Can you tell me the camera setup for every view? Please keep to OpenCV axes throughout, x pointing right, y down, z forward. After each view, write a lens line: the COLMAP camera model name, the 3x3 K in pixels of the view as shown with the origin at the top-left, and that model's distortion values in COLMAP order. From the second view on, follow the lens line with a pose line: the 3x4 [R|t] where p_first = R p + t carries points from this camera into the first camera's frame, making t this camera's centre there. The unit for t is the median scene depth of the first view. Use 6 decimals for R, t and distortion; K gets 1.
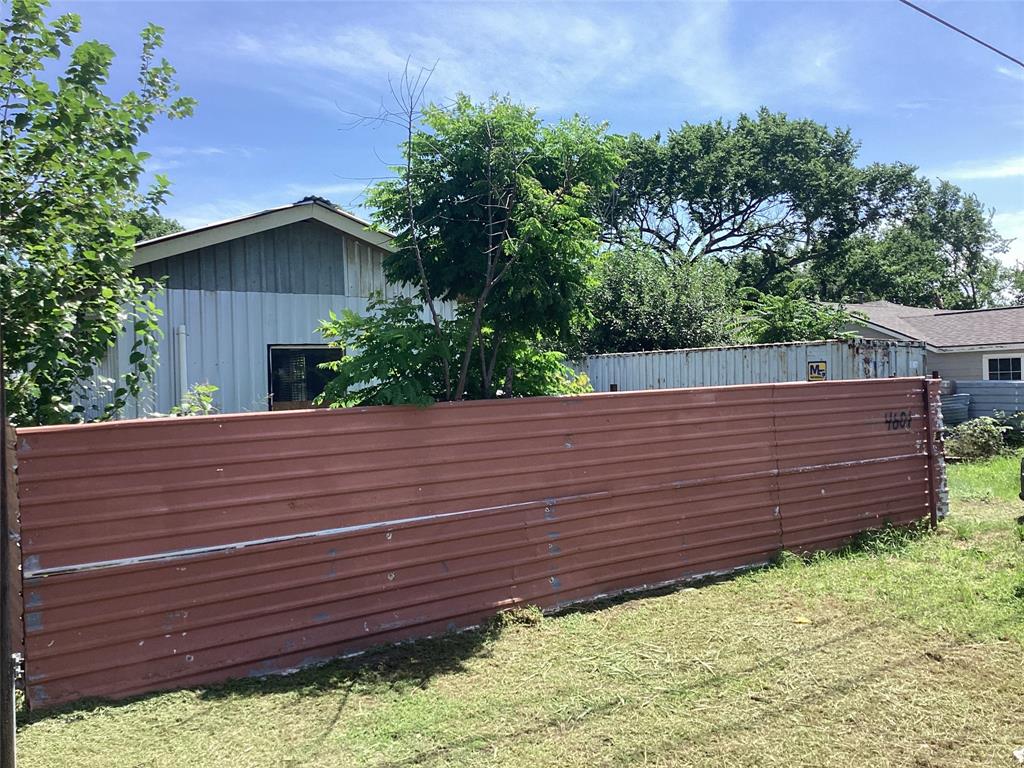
lens RADIAL K [[941.6, 0, 515.6], [0, 941.6, 362.5], [0, 0, 1]] dist [0.098070, -0.141588]
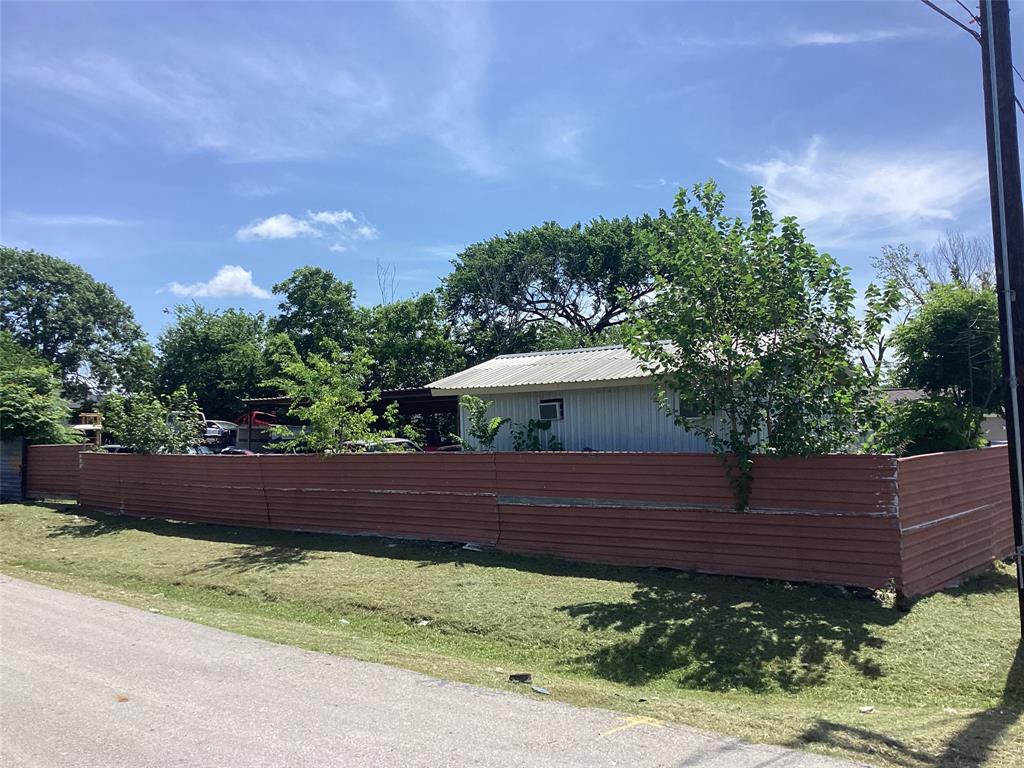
lens RADIAL K [[941.6, 0, 515.6], [0, 941.6, 362.5], [0, 0, 1]] dist [0.098070, -0.141588]
pose [[0.966012, 0.034444, 0.256194, -0.269363], [-0.020074, 0.998086, -0.058496, -0.000166], [-0.257718, 0.051365, 0.964854, -0.114797]]
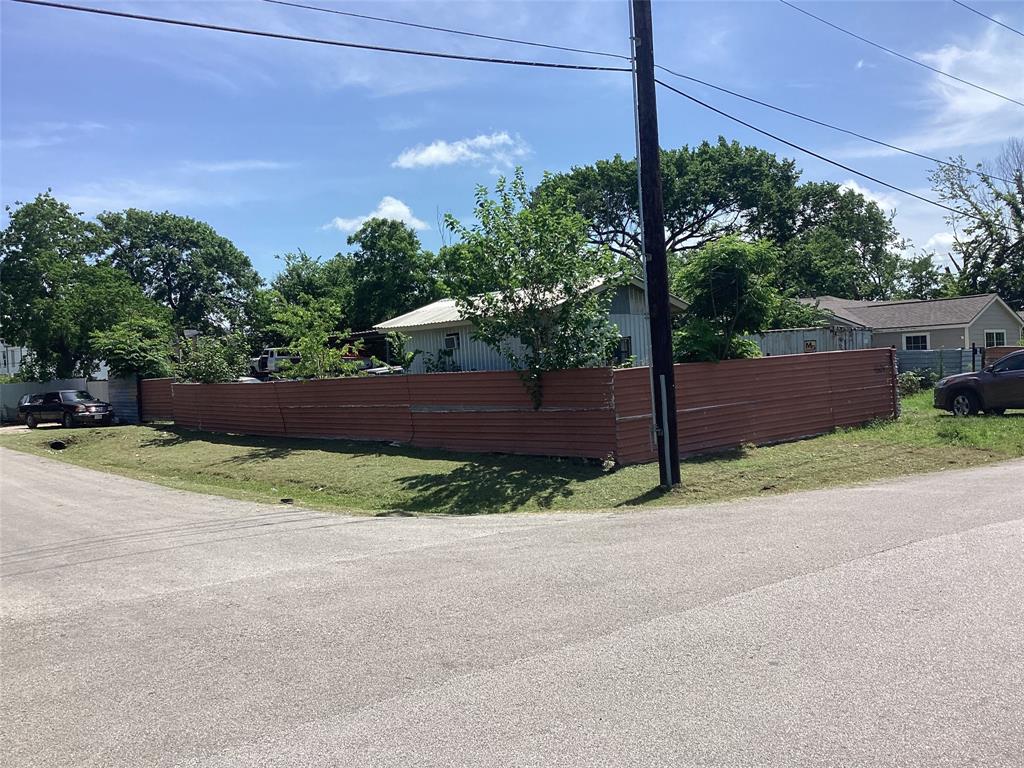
lens RADIAL K [[948.6, 0, 512.0], [0, 948.6, 384.0], [0, 0, 1]] dist [0.088676, -0.141106]
pose [[0.995315, -0.020409, 0.094509, -0.163671], [0.016388, 0.998935, 0.043128, -0.002567], [-0.095288, -0.041377, 0.994589, -0.276040]]
